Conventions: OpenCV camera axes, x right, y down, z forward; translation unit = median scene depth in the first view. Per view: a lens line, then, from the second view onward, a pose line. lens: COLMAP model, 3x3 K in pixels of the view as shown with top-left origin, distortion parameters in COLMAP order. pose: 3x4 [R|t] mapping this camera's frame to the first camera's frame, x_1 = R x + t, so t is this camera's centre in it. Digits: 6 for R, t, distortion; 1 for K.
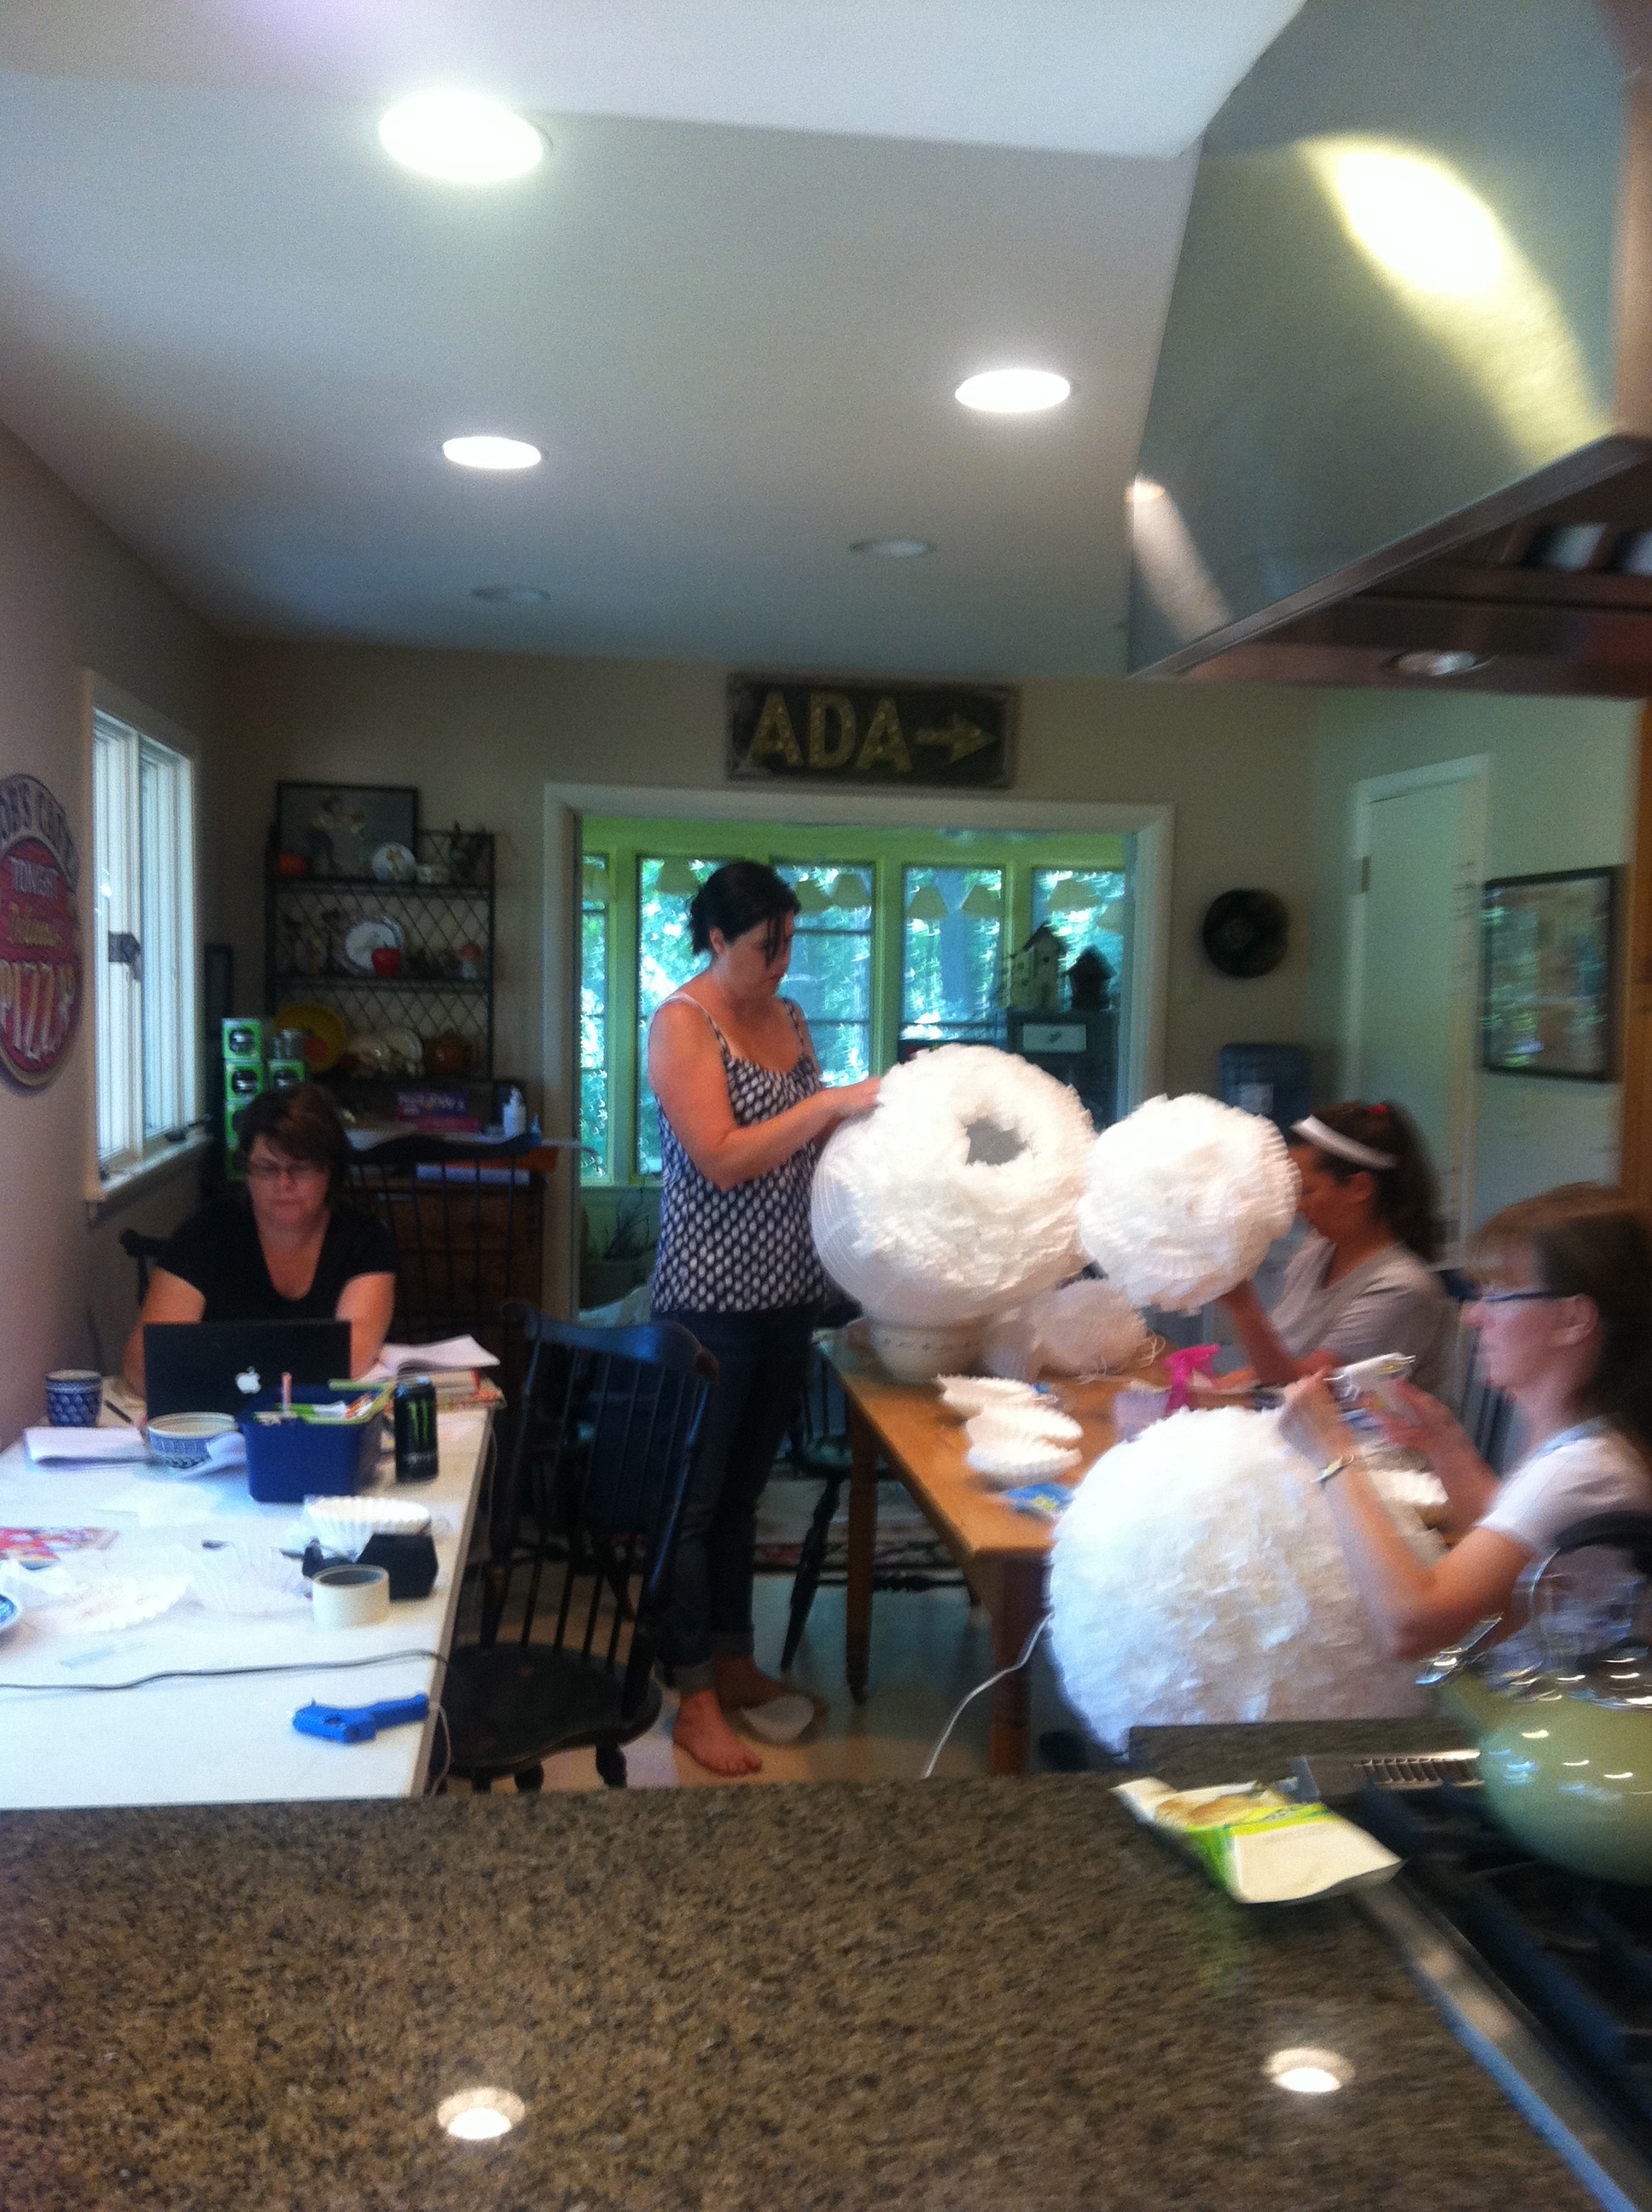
lens RADIAL K [[1900.4, 0, 826.0], [0, 1900.4, 1106.0], [0, 0, 1]] dist [0.000205, 0.000807]
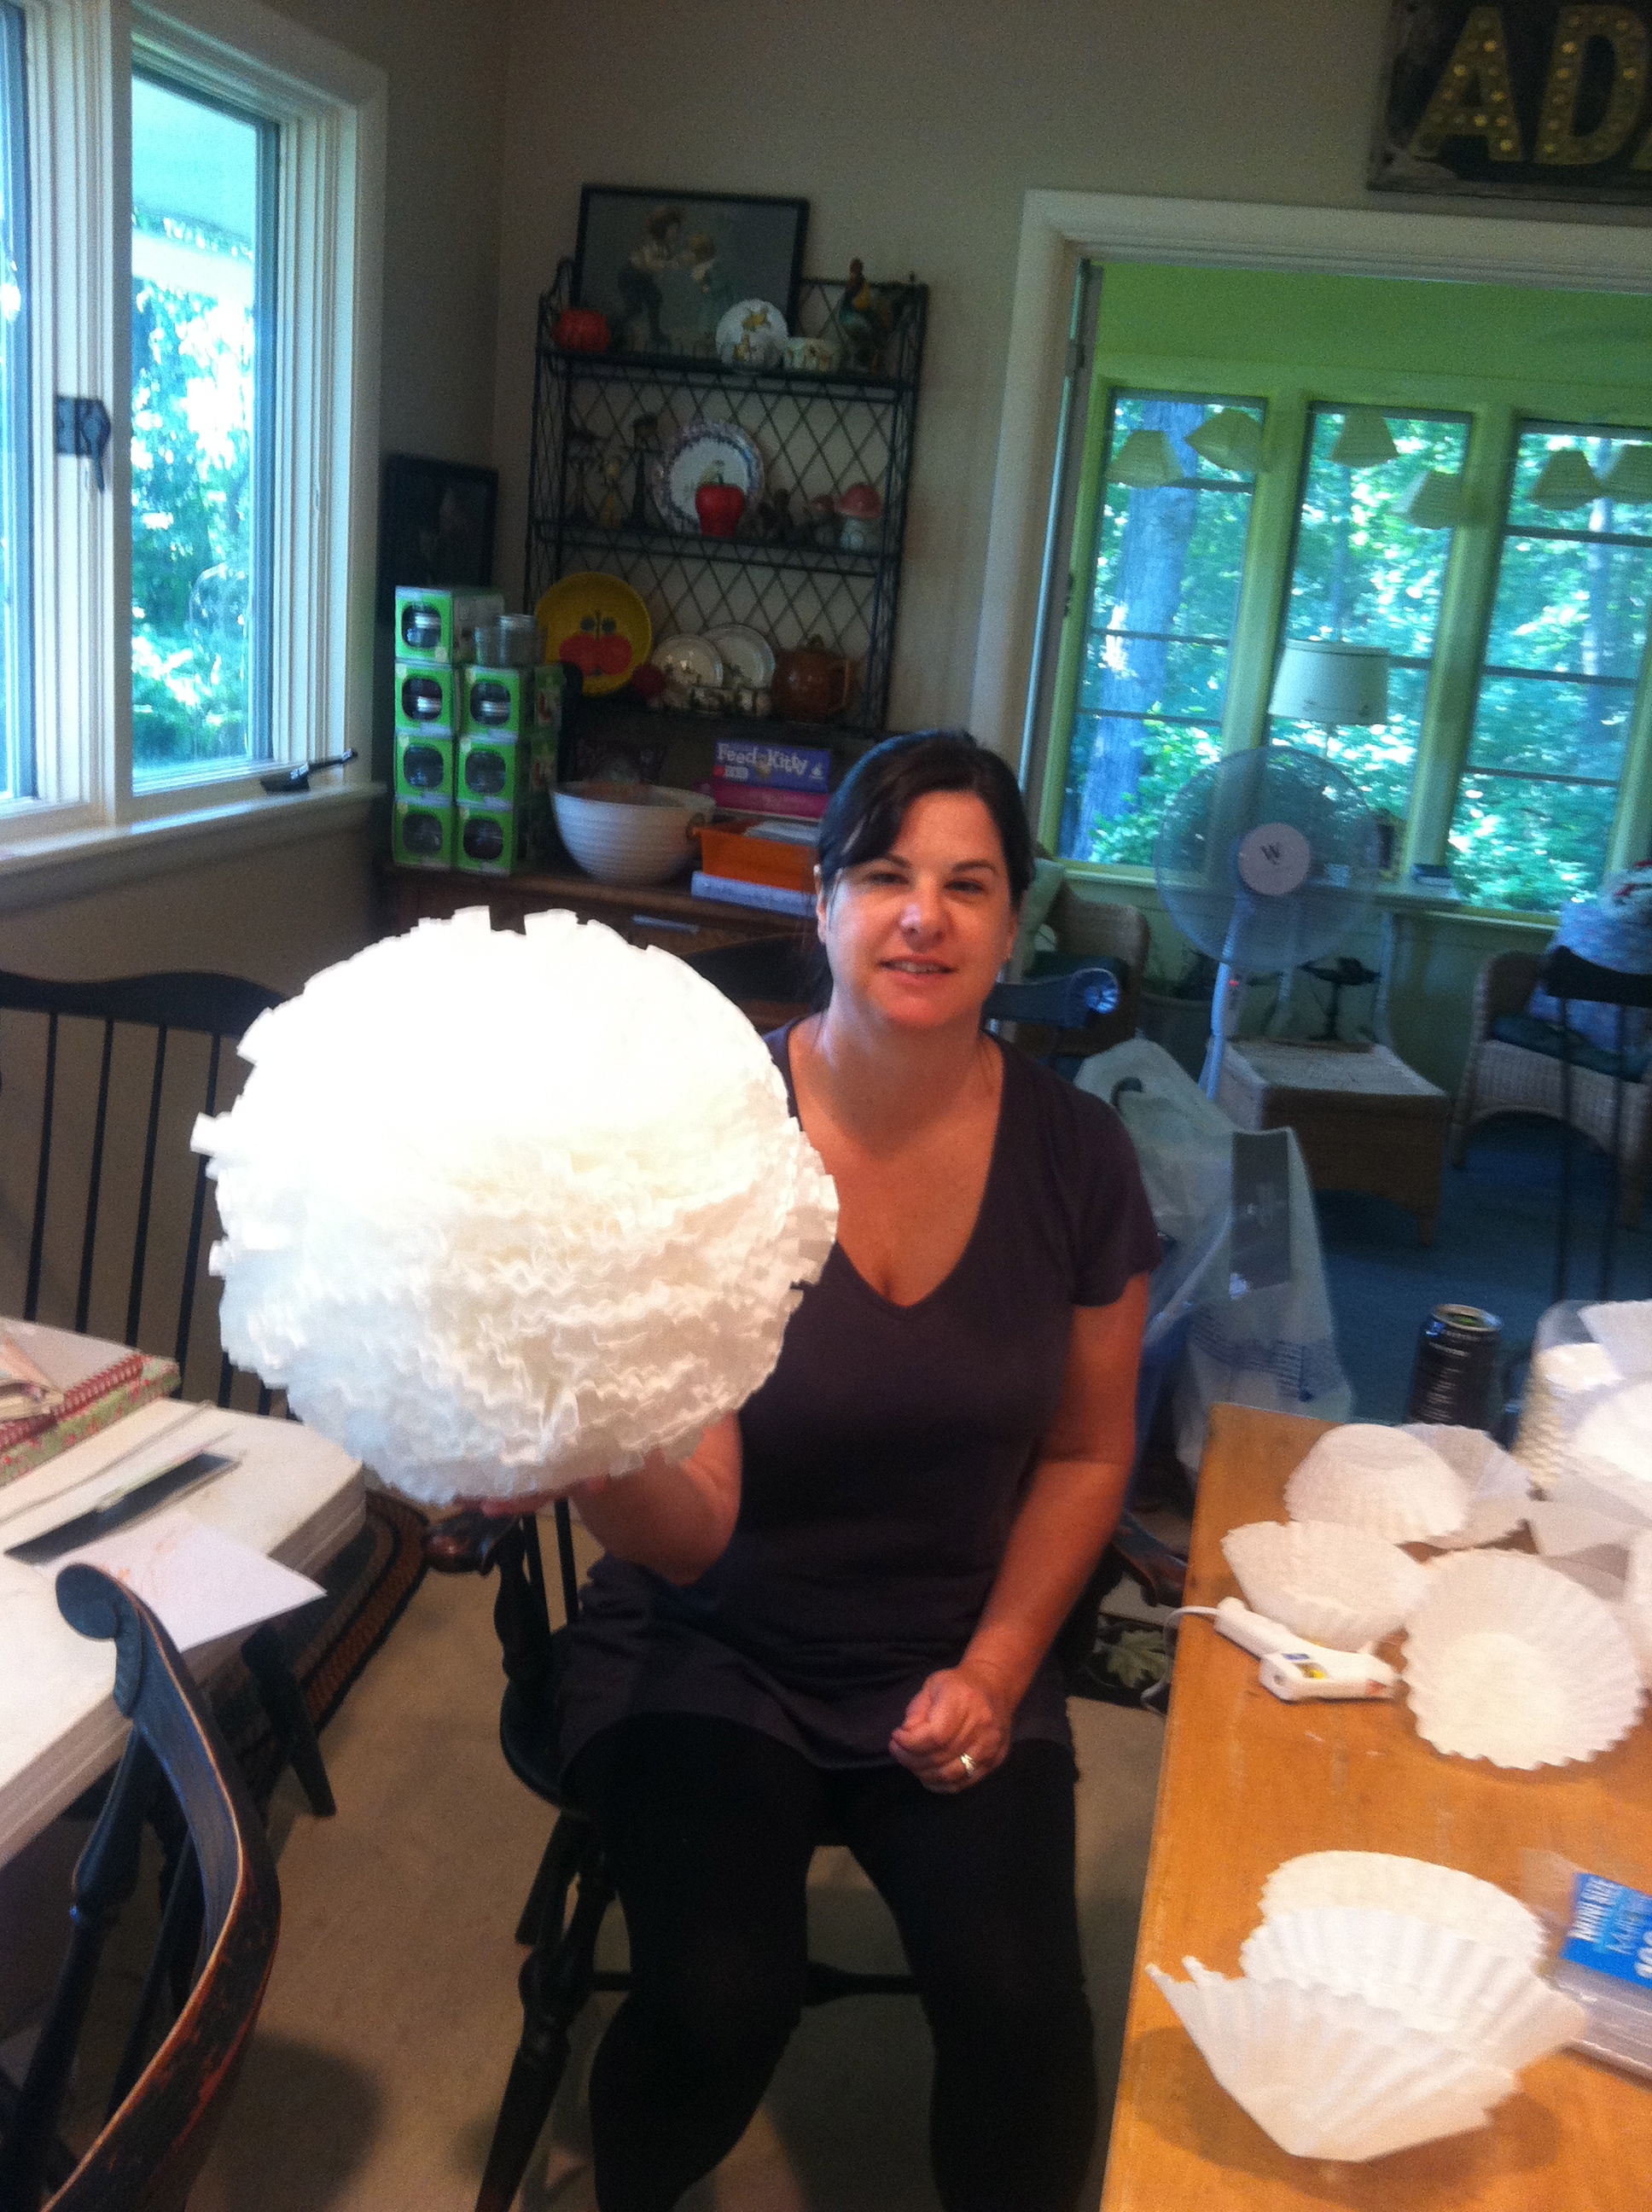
lens RADIAL K [[2114.7, 0, 826.0], [0, 2114.7, 1106.0], [0, 0, 1]] dist [-0.019406, -0.017349]
pose [[0.929823, 0.153371, -0.334525, 0.040537], [-0.095517, 0.978443, 0.183099, -0.019050], [0.355396, -0.138297, 0.924428, 0.388238]]
